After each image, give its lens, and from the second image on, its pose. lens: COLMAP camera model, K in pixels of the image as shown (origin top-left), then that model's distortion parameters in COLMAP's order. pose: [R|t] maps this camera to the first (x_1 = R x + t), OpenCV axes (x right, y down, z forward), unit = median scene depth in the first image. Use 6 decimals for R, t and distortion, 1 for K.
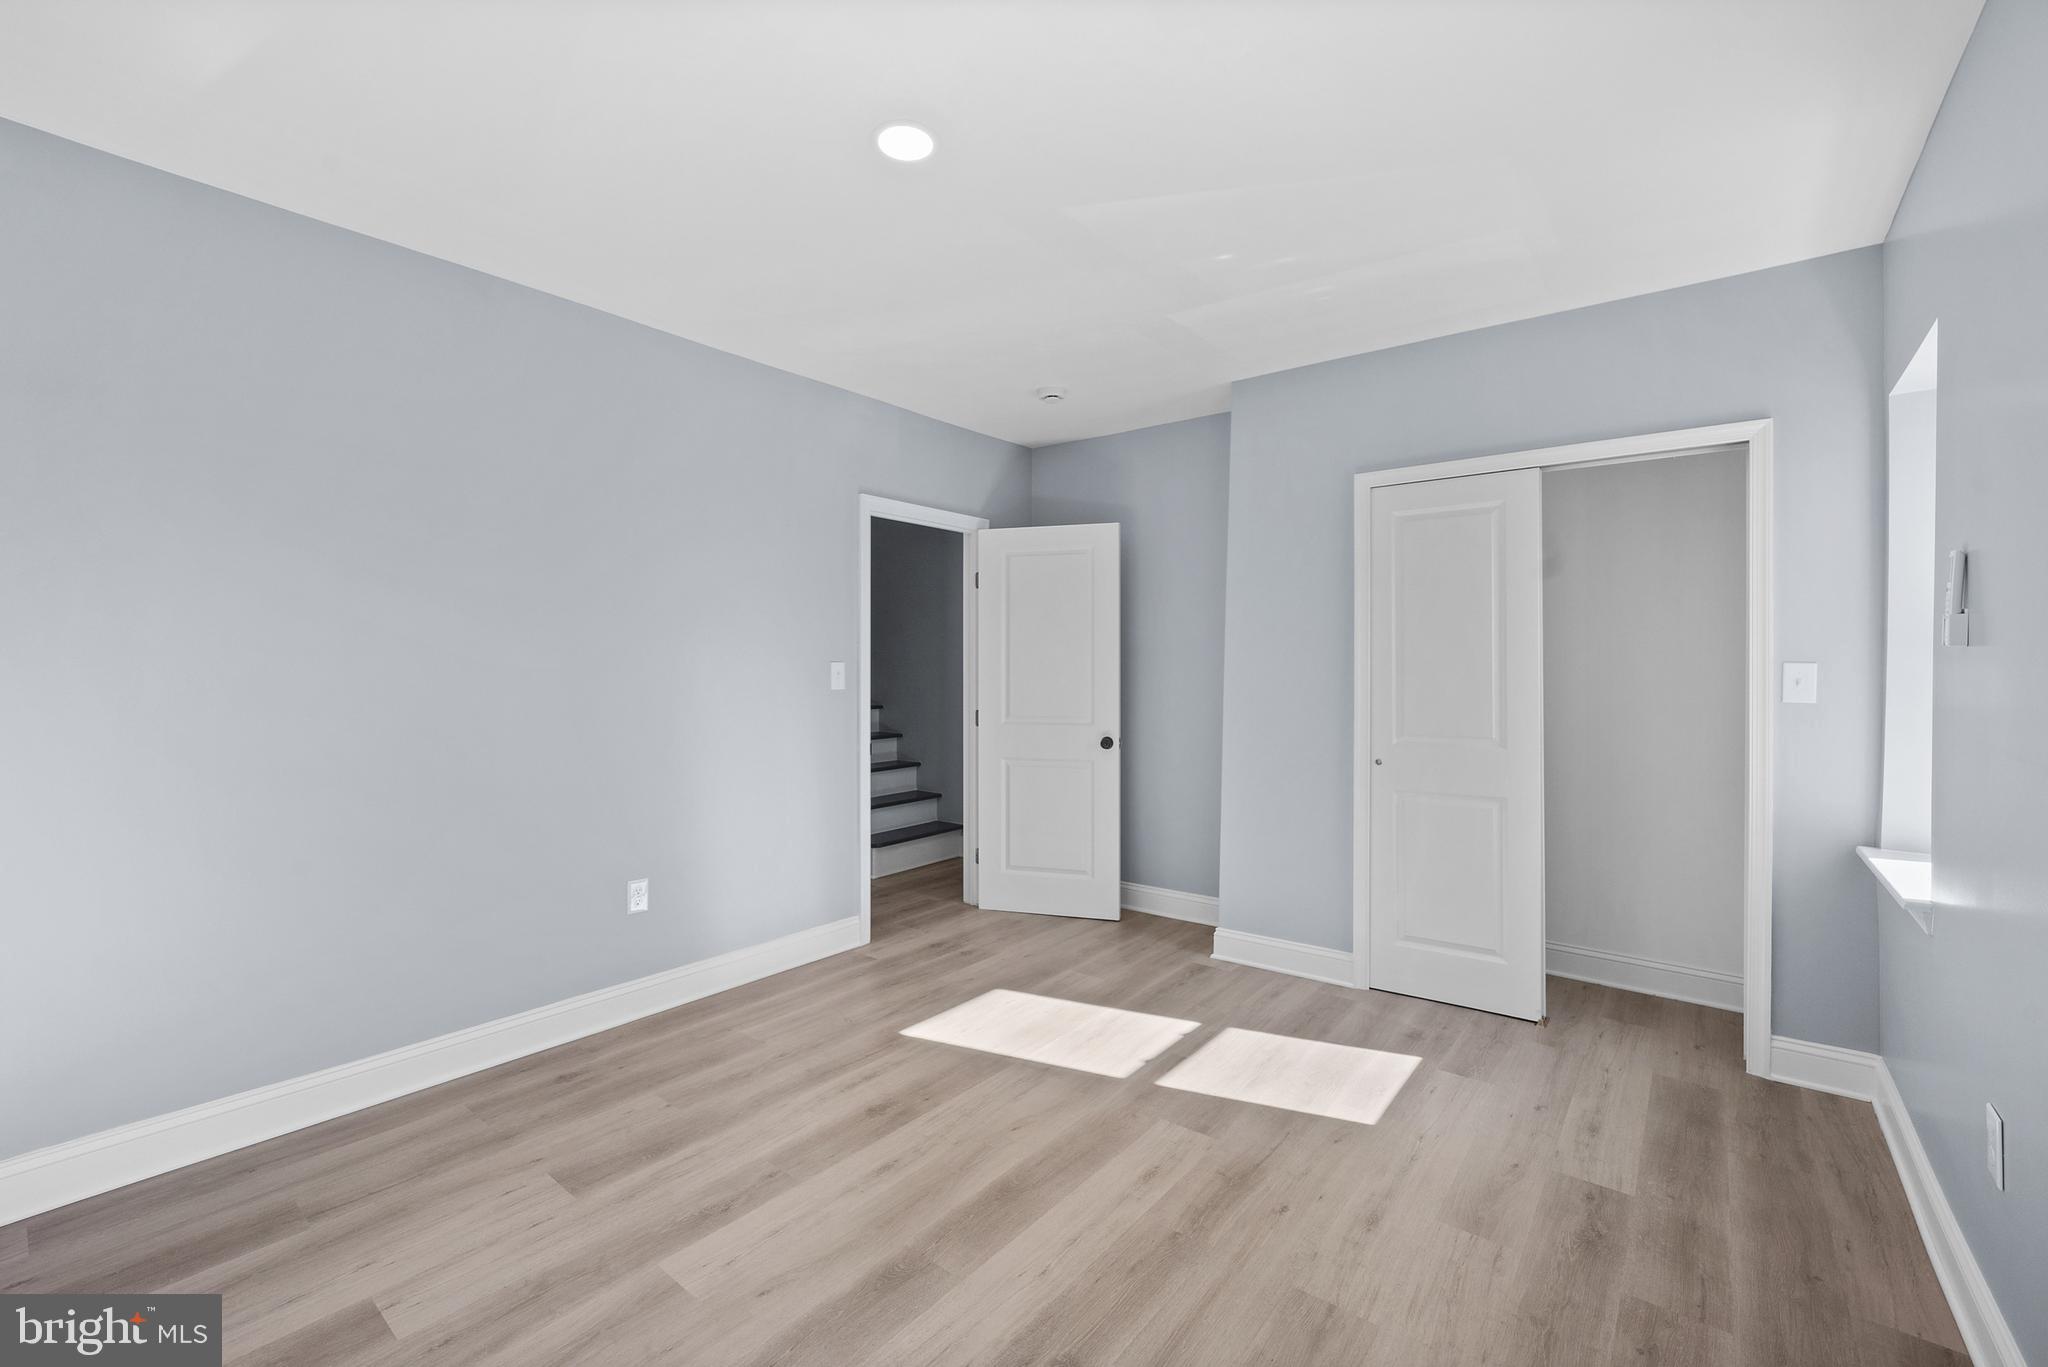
lens RADIAL K [[861.2, 0, 1022.2], [0, 861.2, 672.1], [0, 0, 1]] dist [-0.001361, -0.000116]
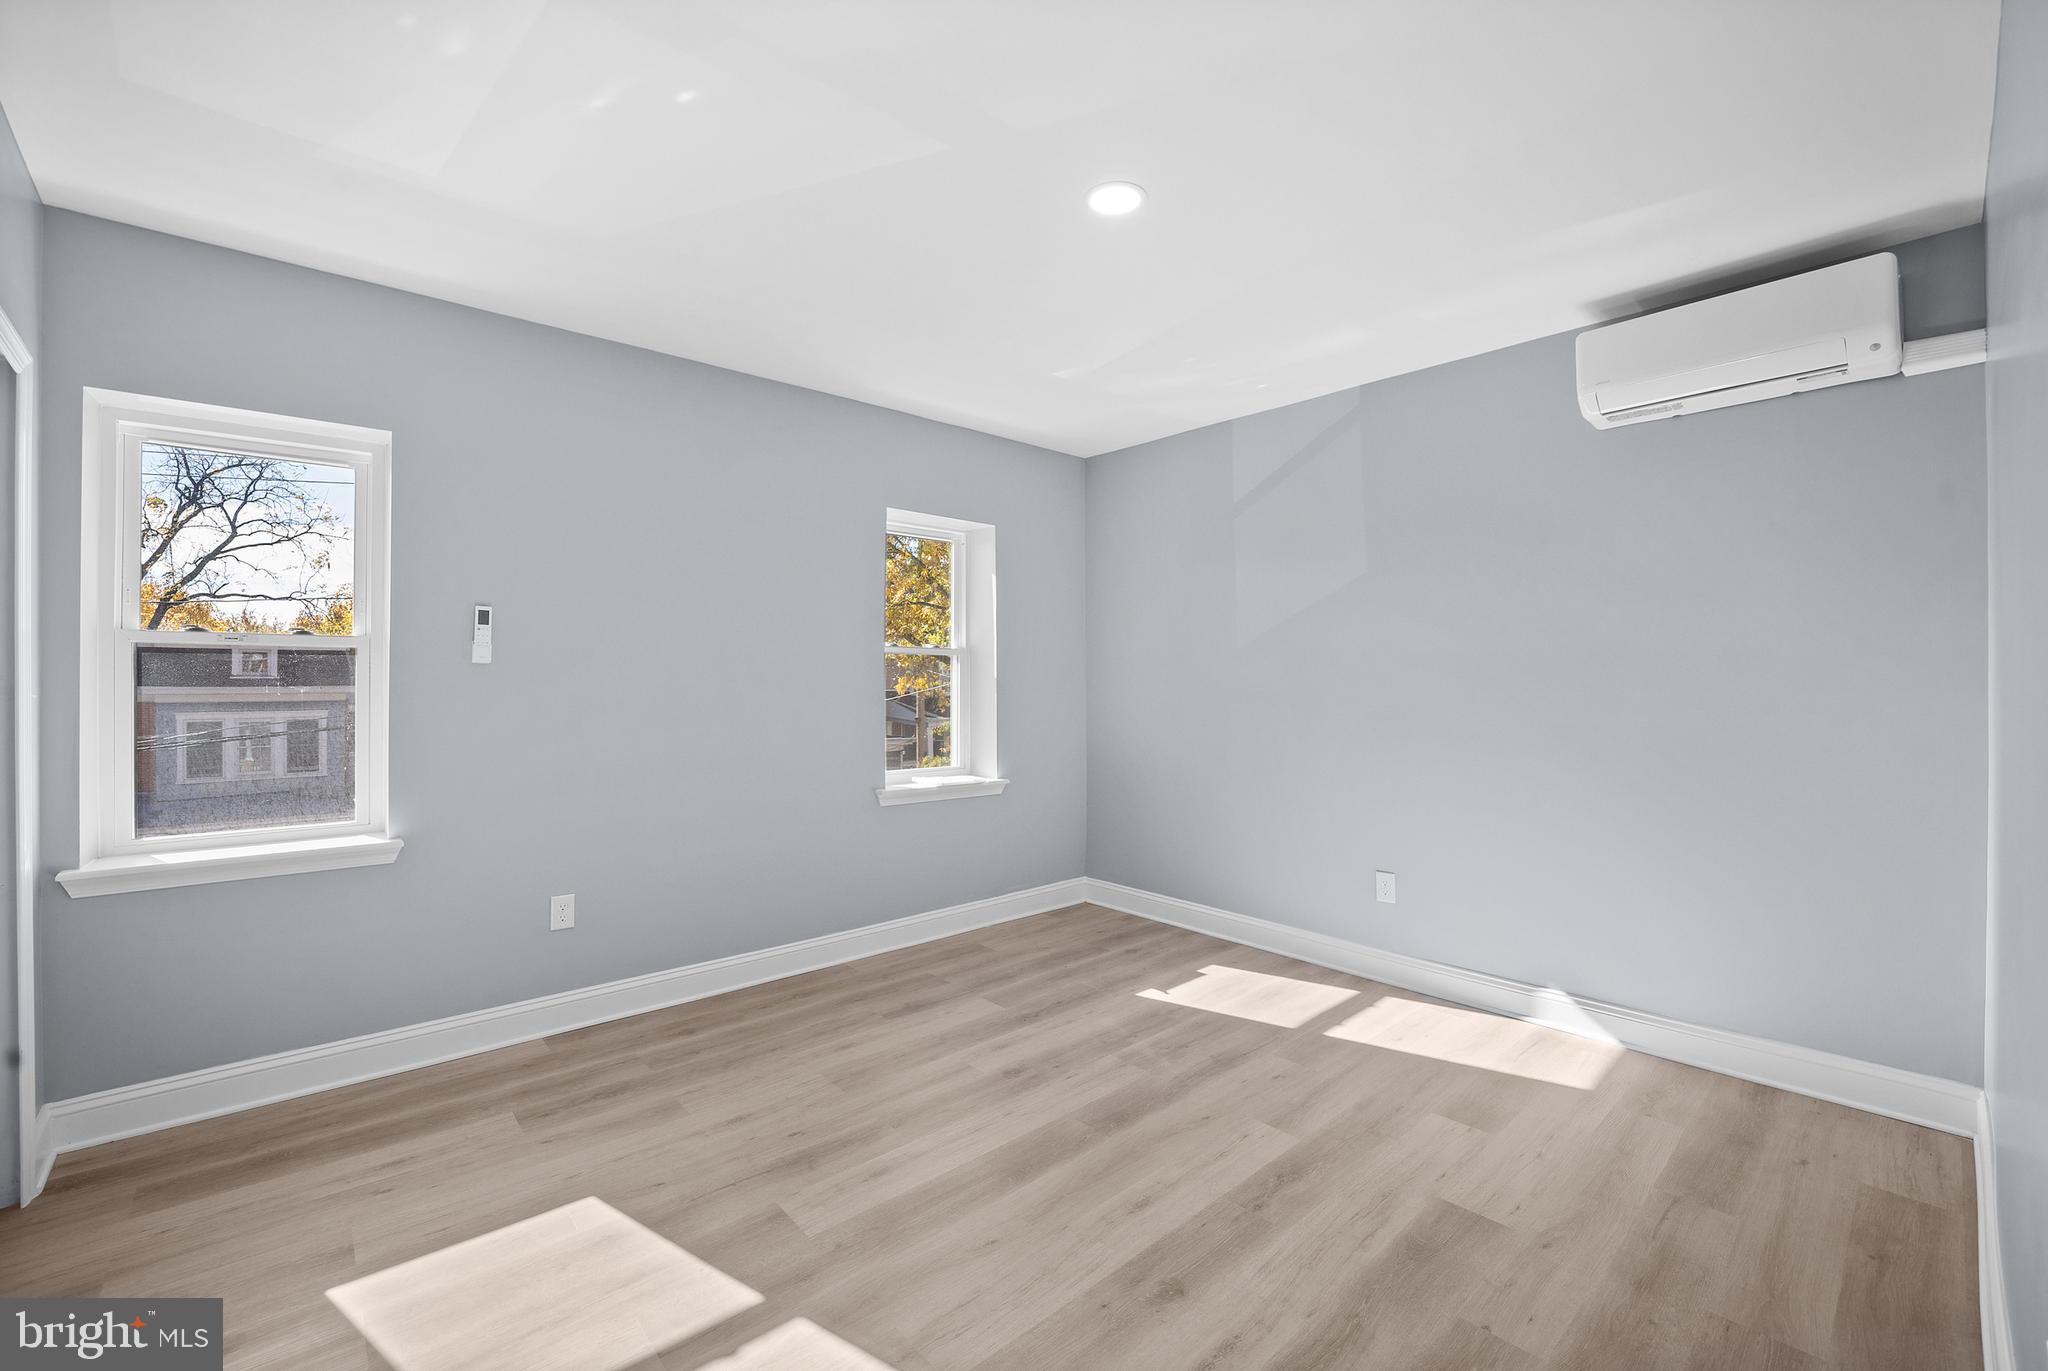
lens RADIAL K [[861.2, 0, 1022.2], [0, 861.2, 674.1], [0, 0, 1]] dist [-0.001361, -0.000116]
pose [[-0.987589, -0.002270, 0.157045, -0.179923], [-0.002401, 0.999997, -0.000642, -0.008606], [-0.157043, -0.001011, -0.987591, 1.989699]]
